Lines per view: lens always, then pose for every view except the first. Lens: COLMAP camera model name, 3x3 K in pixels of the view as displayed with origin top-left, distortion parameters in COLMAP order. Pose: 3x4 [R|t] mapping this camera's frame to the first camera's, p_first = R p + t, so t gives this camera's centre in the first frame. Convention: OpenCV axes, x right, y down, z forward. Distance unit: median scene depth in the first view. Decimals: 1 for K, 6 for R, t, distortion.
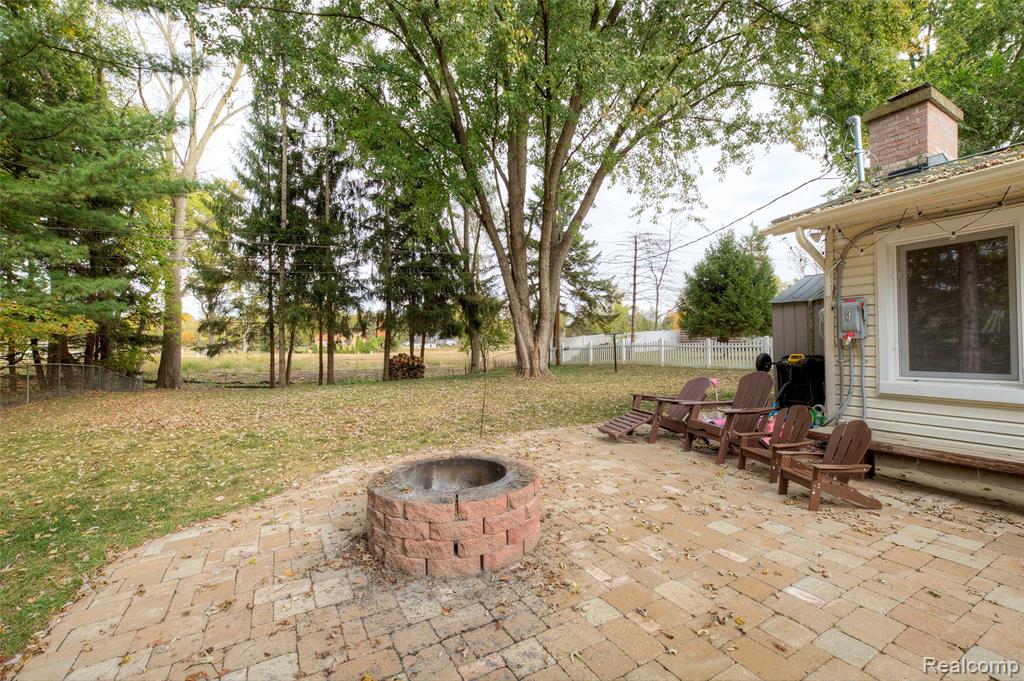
lens RADIAL K [[432.8, 0, 512.0], [0, 432.8, 340.5], [0, 0, 1]] dist [0.013590, 0.000035]
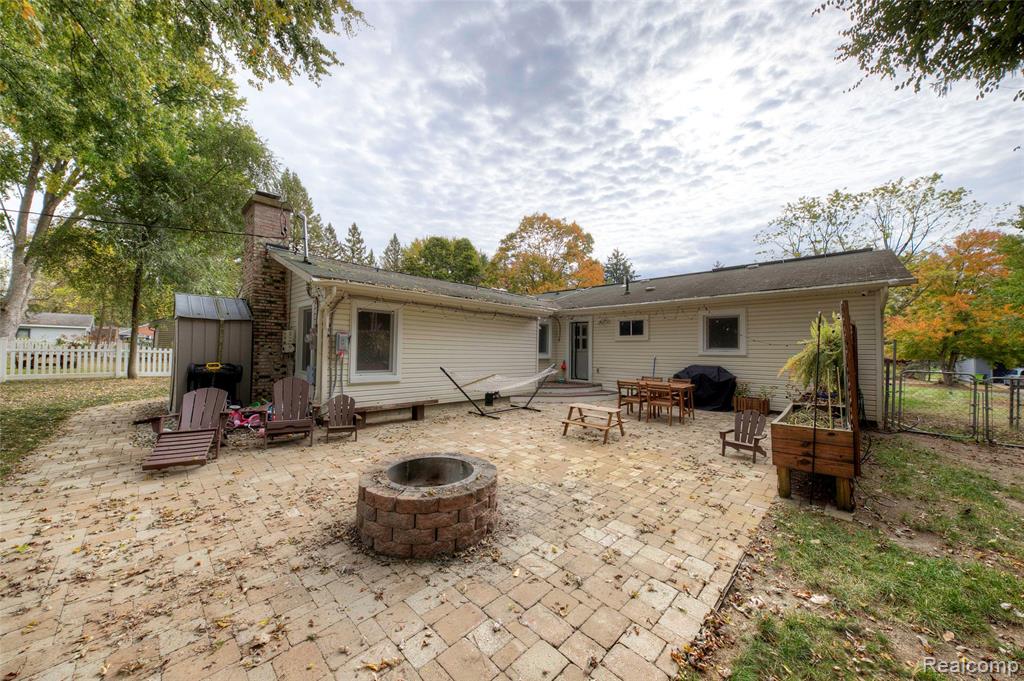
lens RADIAL K [[353.3, 0, 514.2], [0, 353.3, 341.6], [0, 0, 1]] dist [0.012841, -0.008206]
pose [[-0.298562, 0.028036, 0.953978, -0.148726], [-0.029481, 0.998820, -0.038581, -0.003957], [-0.953935, -0.039643, -0.297383, 0.137394]]
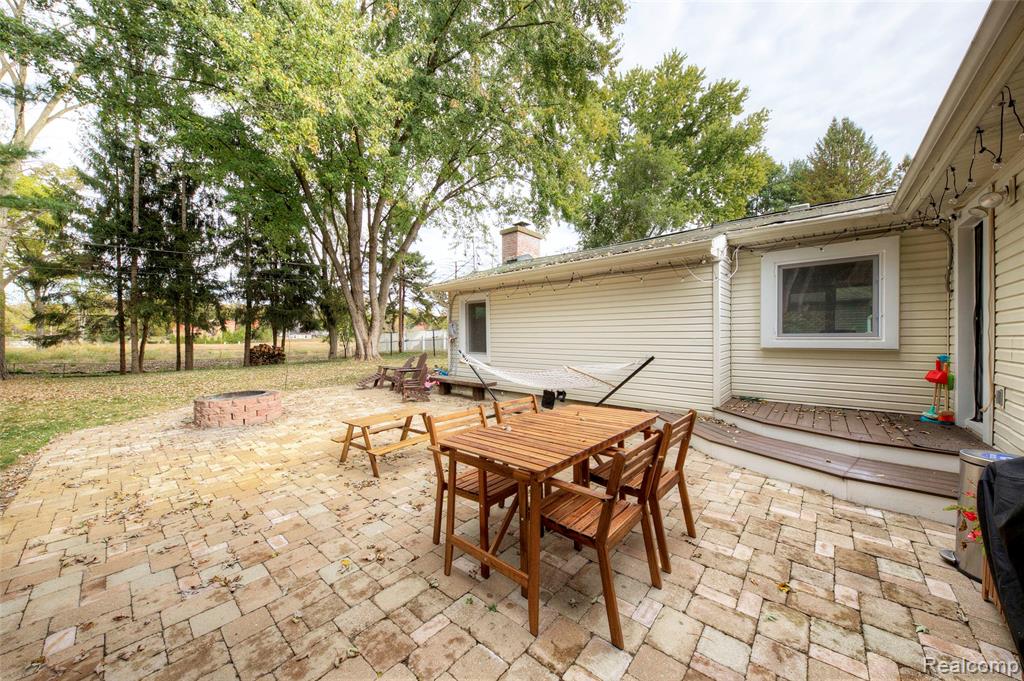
lens RADIAL K [[353.3, 0, 514.2], [0, 353.3, 341.6], [0, 0, 1]] dist [0.012841, -0.008206]
pose [[0.942476, 0.000516, 0.334274, 0.075986], [-0.008994, 0.999676, 0.023816, -0.006702], [-0.334154, -0.025452, 0.942175, -0.165429]]
